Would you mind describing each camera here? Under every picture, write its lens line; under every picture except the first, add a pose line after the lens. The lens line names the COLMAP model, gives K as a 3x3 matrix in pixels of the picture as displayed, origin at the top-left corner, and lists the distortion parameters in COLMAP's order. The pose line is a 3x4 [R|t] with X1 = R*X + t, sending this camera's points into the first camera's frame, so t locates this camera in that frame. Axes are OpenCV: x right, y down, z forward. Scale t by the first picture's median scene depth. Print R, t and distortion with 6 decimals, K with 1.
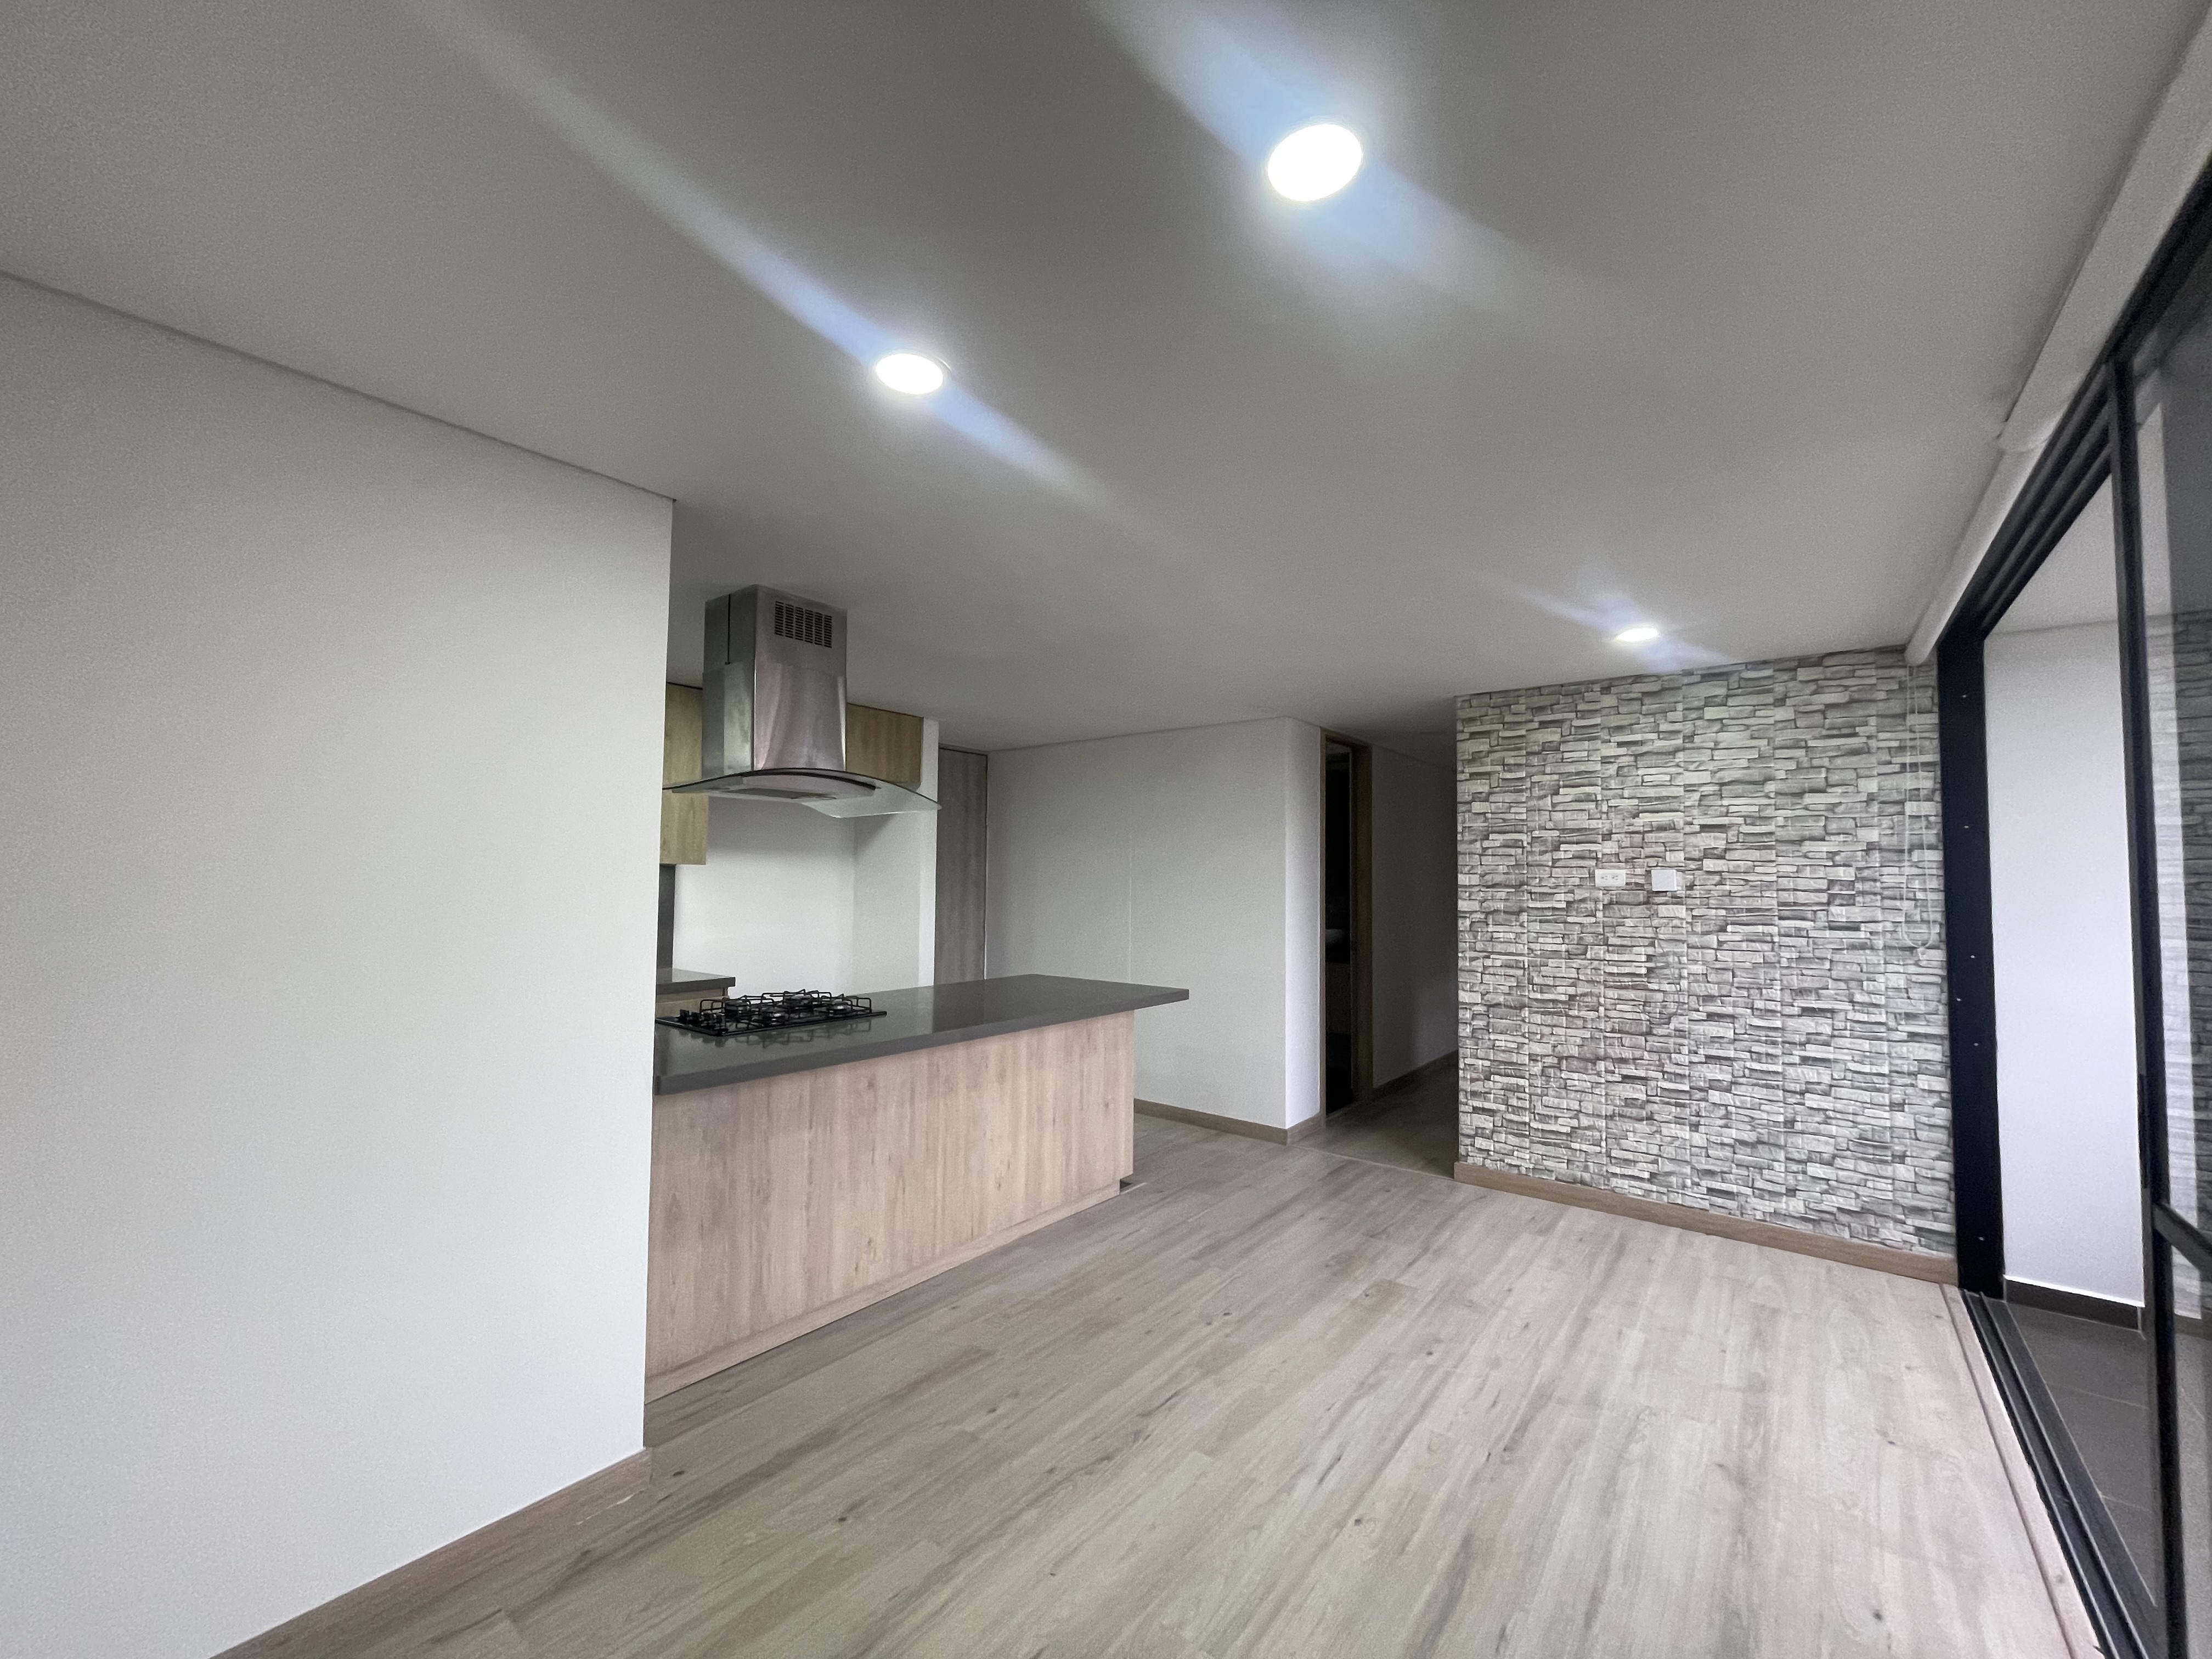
lens RADIAL K [[895.2, 0, 1105.1], [0, 895.2, 833.8], [0, 0, 1]] dist [-0.012165, 0.013219]
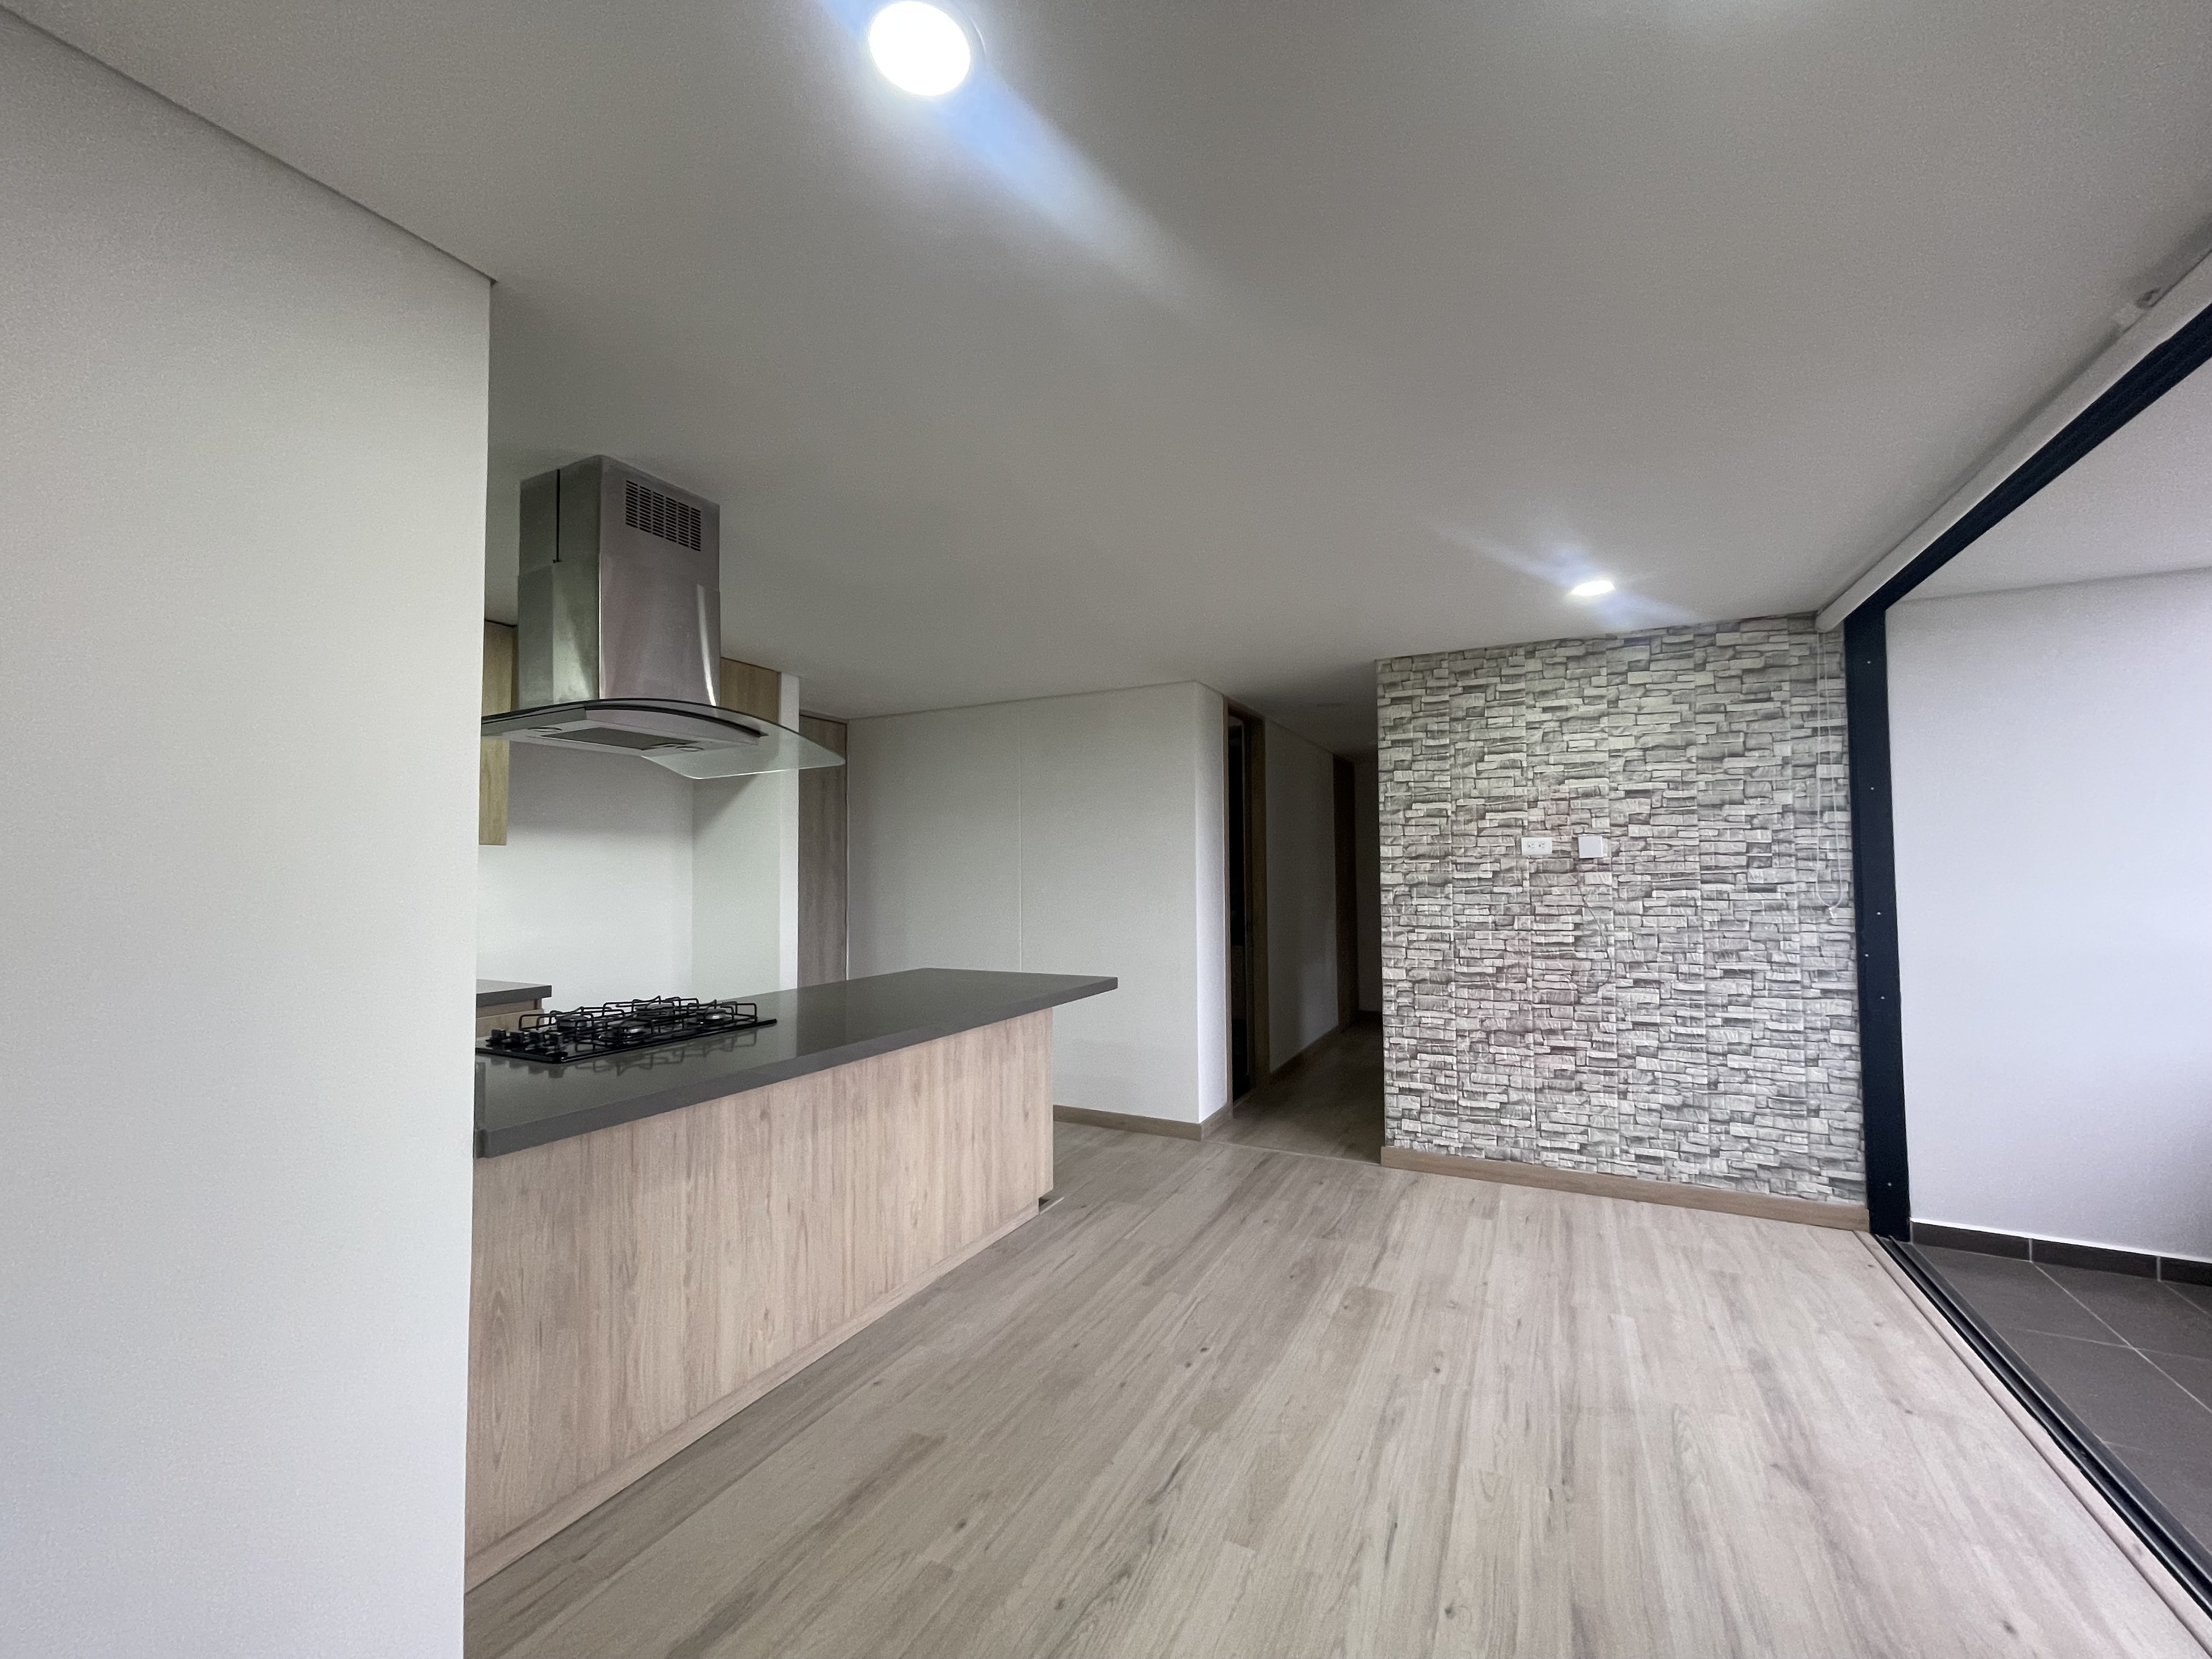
lens RADIAL K [[892.4, 0, 1103.3], [0, 892.4, 834.8], [0, 0, 1]] dist [-0.000451, 0.000324]
pose [[0.980294, -0.009132, 0.197334, -0.104263], [0.007528, 0.999932, 0.008877, 0.027749], [-0.197402, -0.007217, 0.980296, 0.151522]]
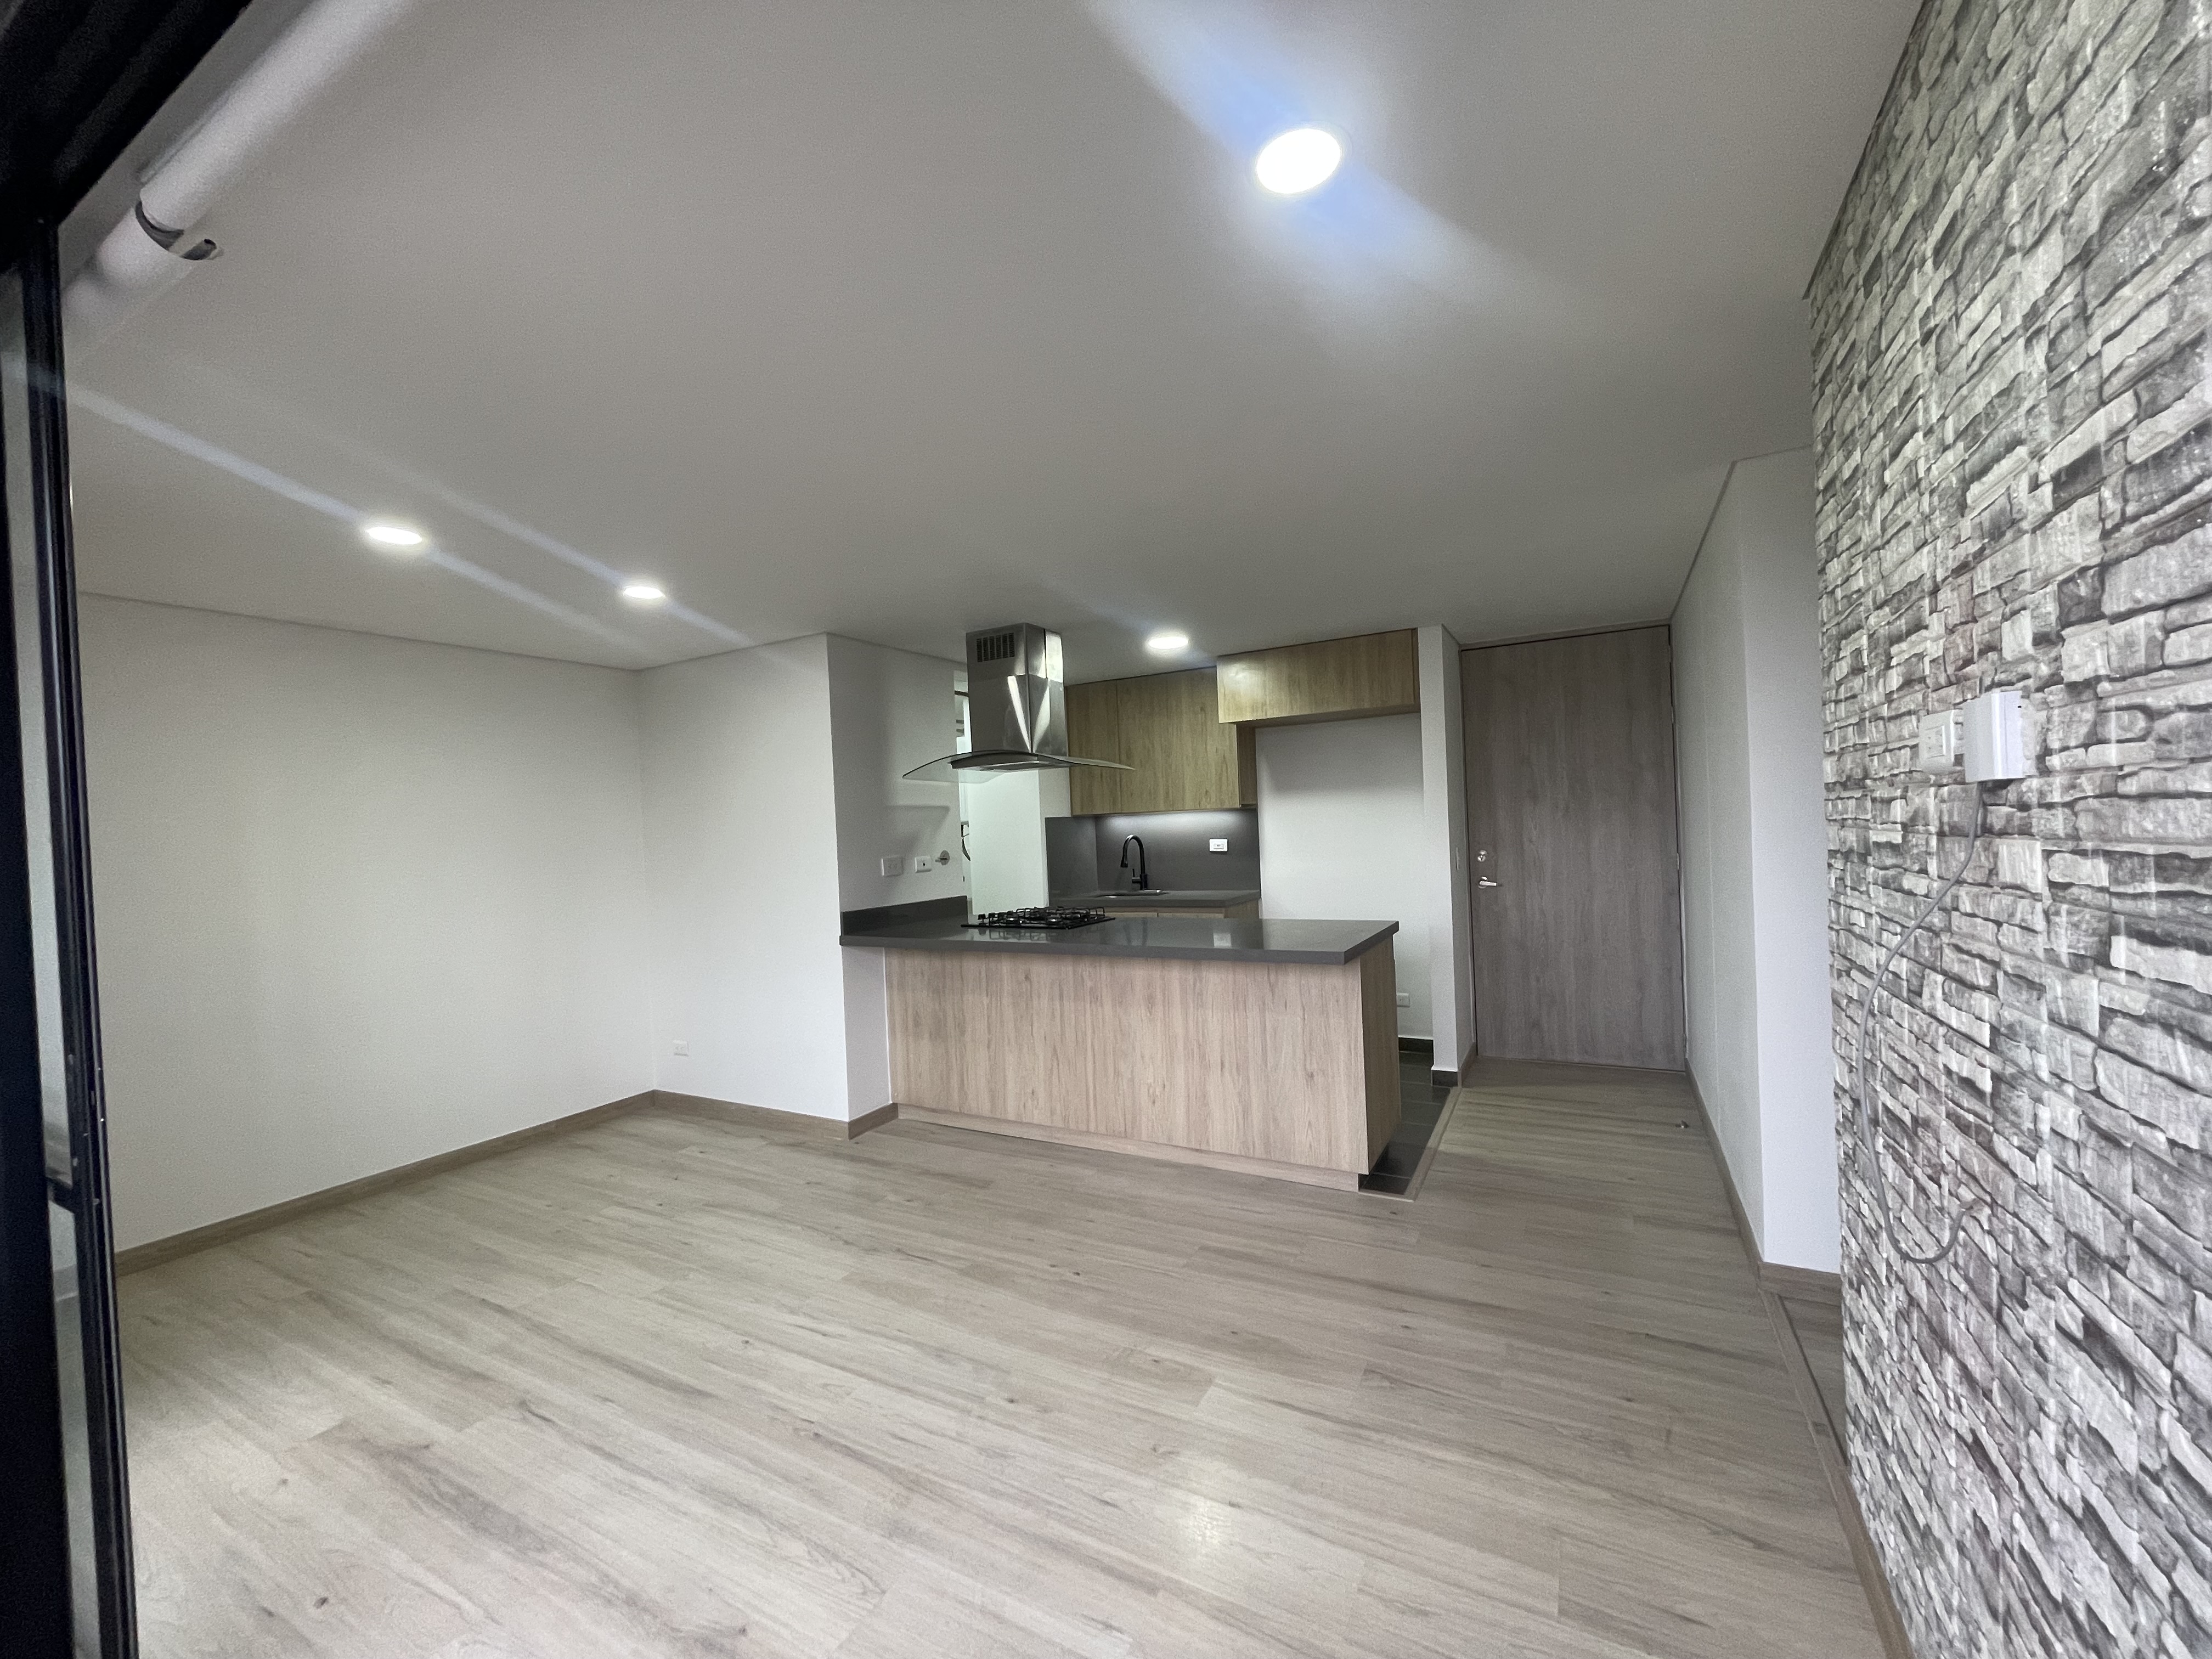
lens RADIAL K [[890.4, 0, 1098.3], [0, 890.4, 838.4], [0, 0, 1]] dist [0.000341, 0.000106]
pose [[0.155209, -0.004437, -0.987872, 0.906189], [0.093183, 0.995597, 0.010169, 0.058399], [0.983477, -0.093631, 0.154939, 0.772955]]
